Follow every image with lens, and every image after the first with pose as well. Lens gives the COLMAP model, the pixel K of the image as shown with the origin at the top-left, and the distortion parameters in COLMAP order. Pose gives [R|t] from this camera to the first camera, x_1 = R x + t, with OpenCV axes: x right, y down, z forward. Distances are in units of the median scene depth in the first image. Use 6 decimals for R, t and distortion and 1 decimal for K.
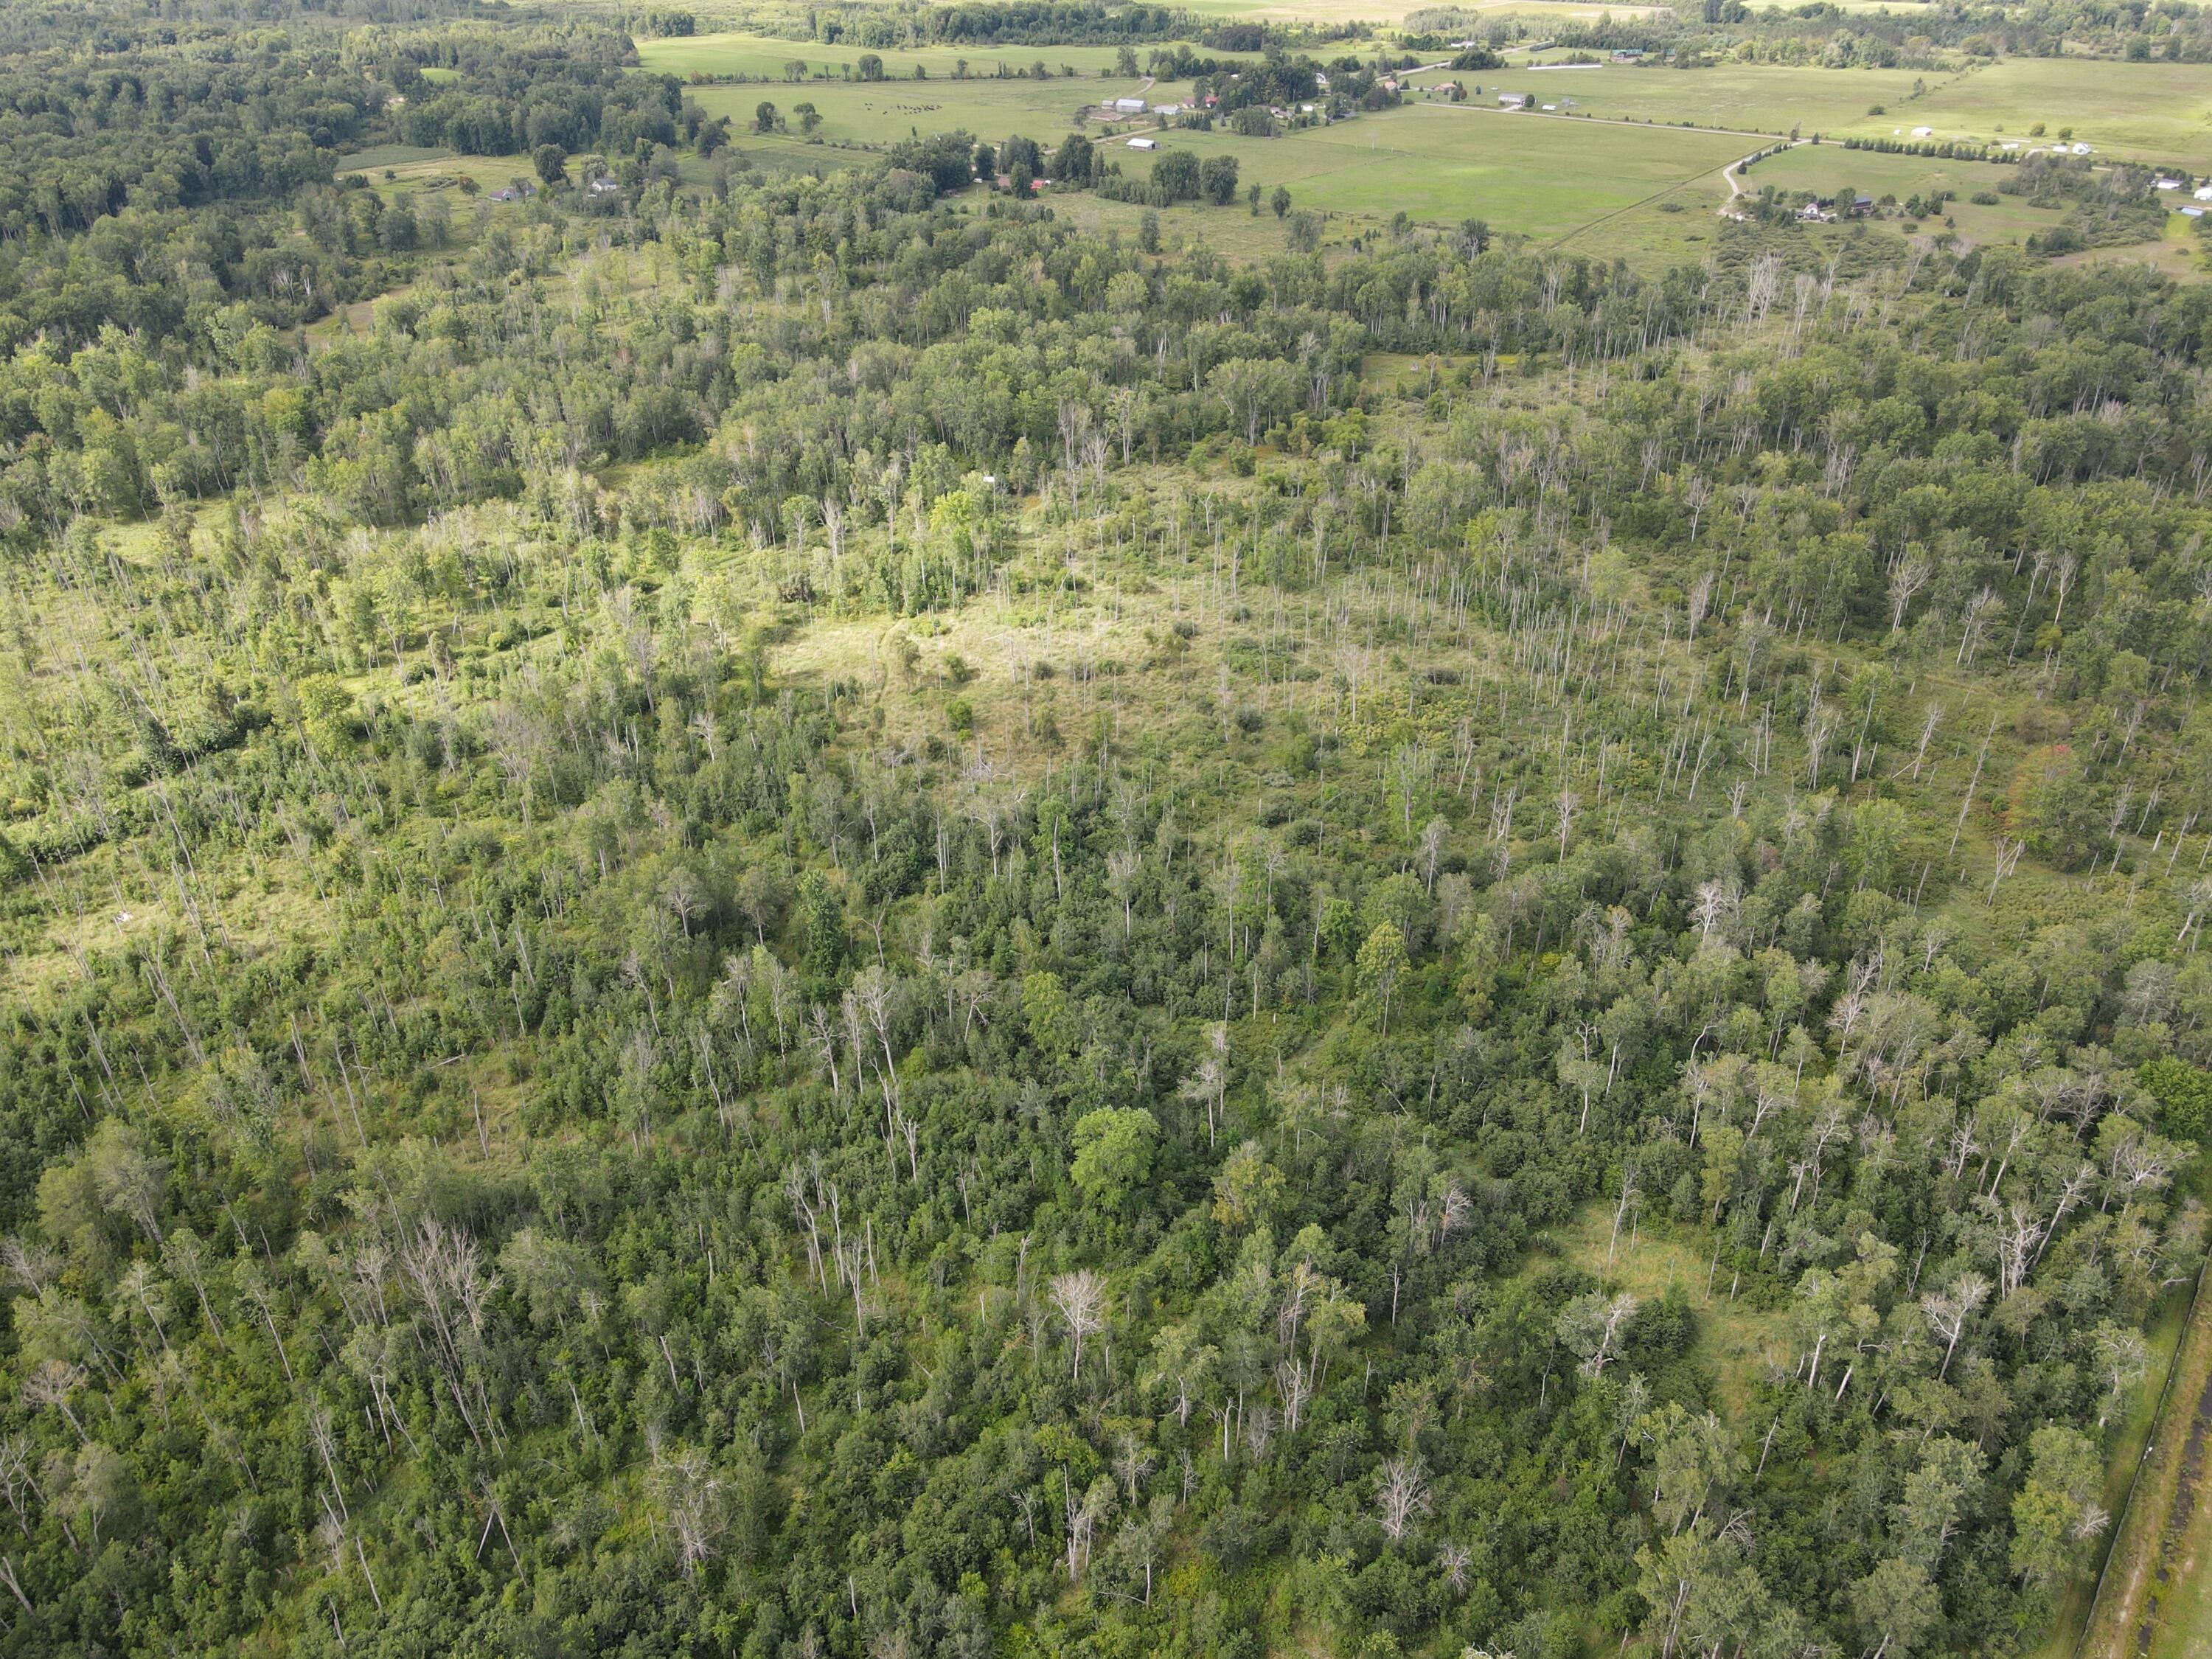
lens RADIAL K [[1593.2, 0, 1108.8], [0, 1593.2, 826.8], [0, 0, 1]] dist [-0.003795, 0.031685]
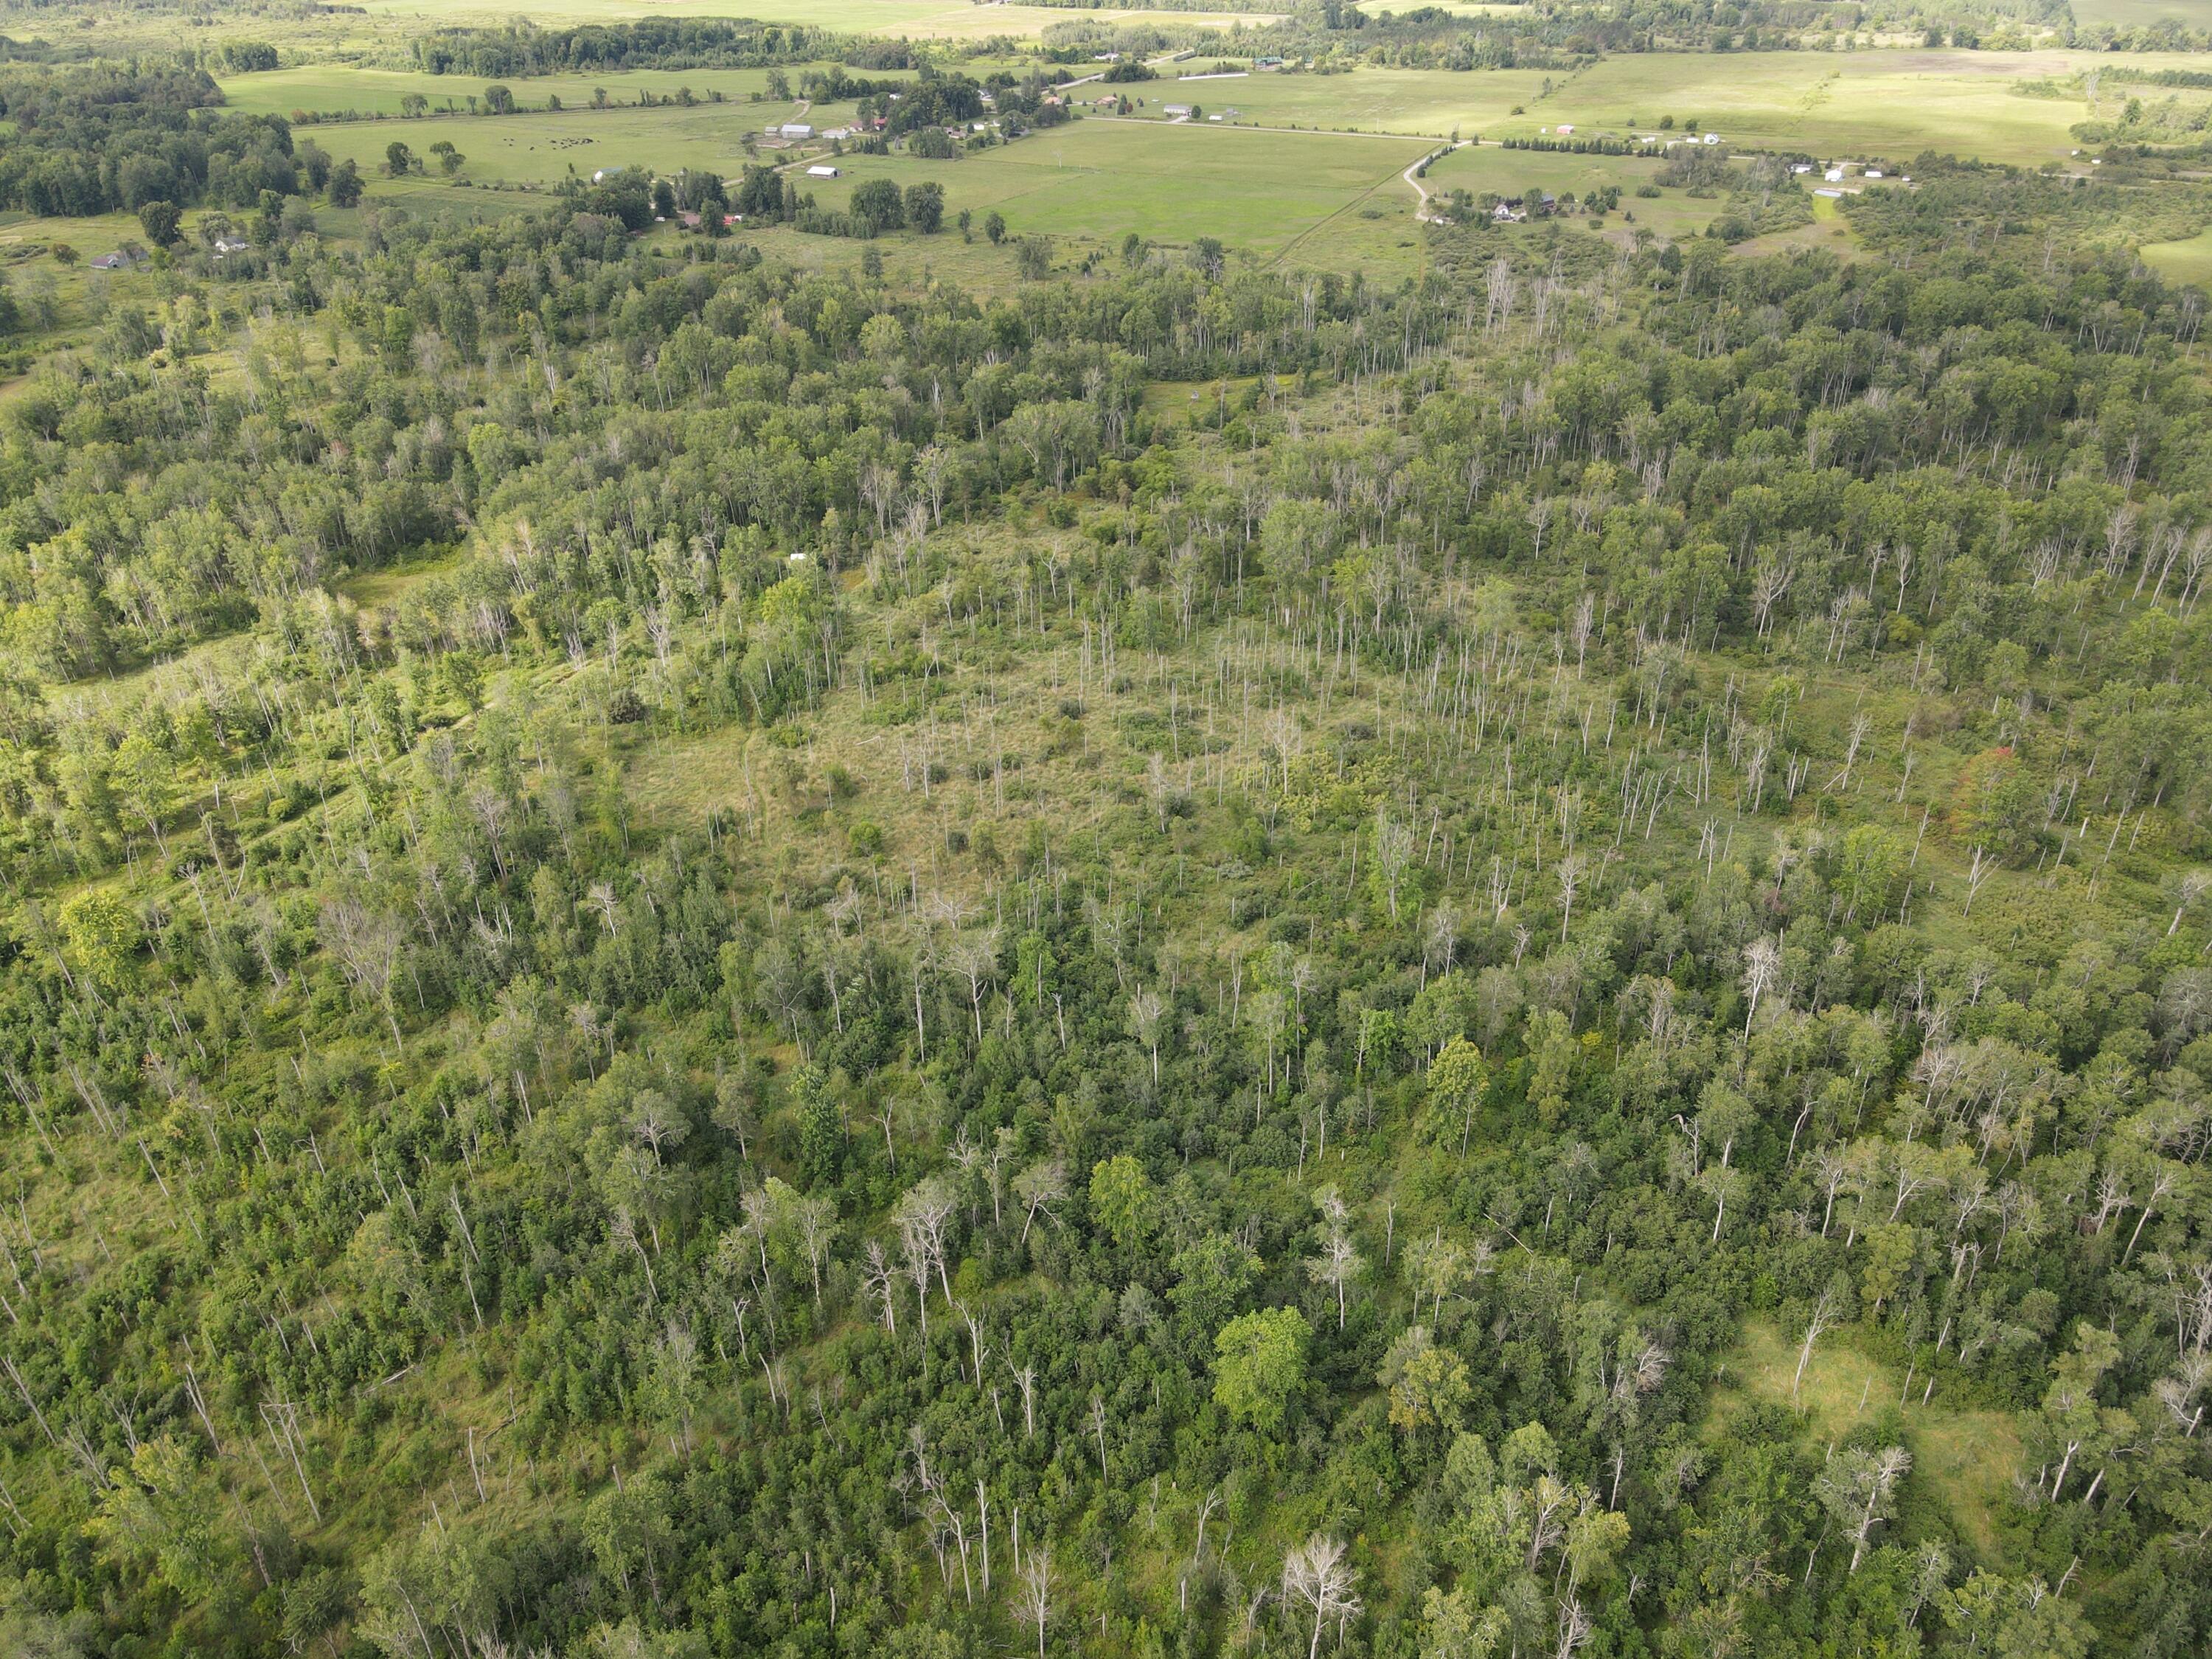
lens RADIAL K [[1593.2, 0, 1108.8], [0, 1593.2, 826.8], [0, 0, 1]] dist [-0.003795, 0.031685]
pose [[0.973894, -0.122834, 0.190901, -0.102544], [0.123878, 0.992276, 0.006503, -0.051255], [-0.190225, 0.017315, 0.981588, 0.073827]]
